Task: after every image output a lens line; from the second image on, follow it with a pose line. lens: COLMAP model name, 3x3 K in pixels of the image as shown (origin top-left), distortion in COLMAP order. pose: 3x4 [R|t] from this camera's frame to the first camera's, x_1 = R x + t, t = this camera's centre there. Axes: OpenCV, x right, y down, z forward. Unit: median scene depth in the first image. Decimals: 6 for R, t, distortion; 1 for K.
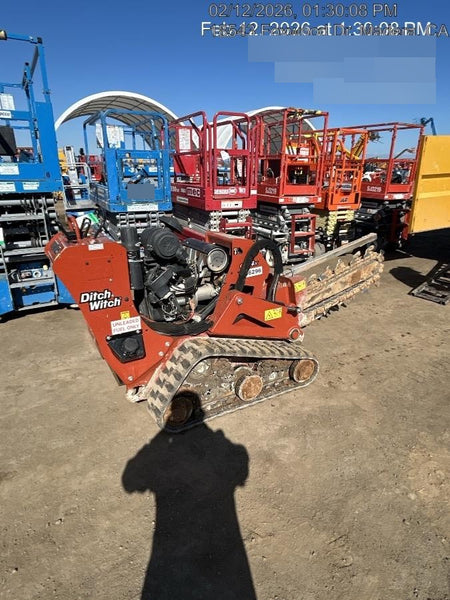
lens RADIAL K [[360.3, 0, 225.9], [0, 360.3, 289.3], [0, 0, 1]] dist [0.007783, 0.000398]
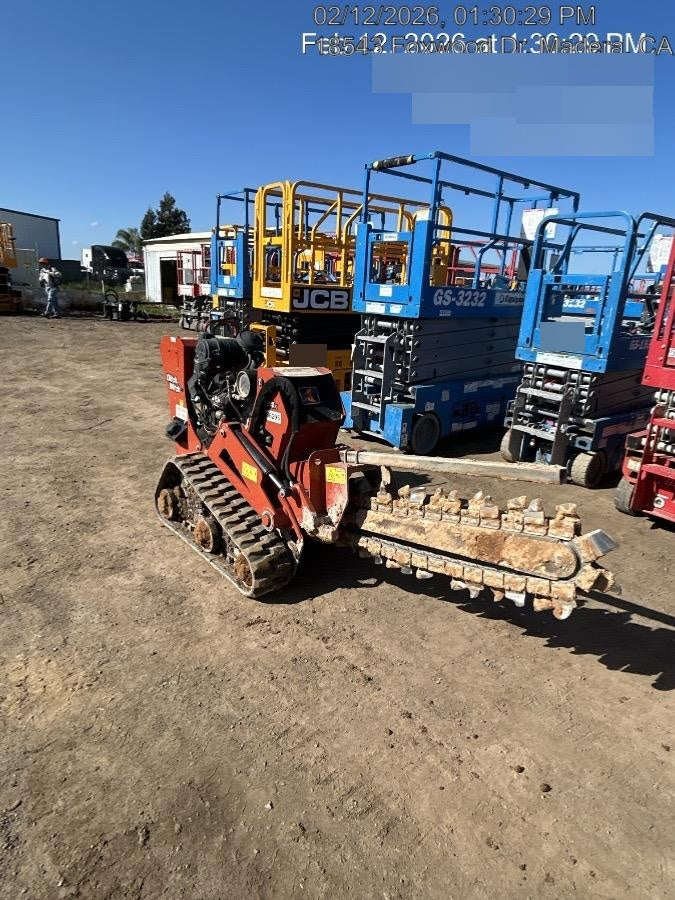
lens RADIAL K [[540.4, 0, 338.8], [0, 540.4, 433.9], [0, 0, 1]] dist [0.007783, 0.000398]
pose [[0.185612, 0.266318, -0.945845, 1.462620], [-0.361989, 0.913407, 0.186148, -0.340090], [0.913516, 0.307835, 0.265943, 1.017549]]
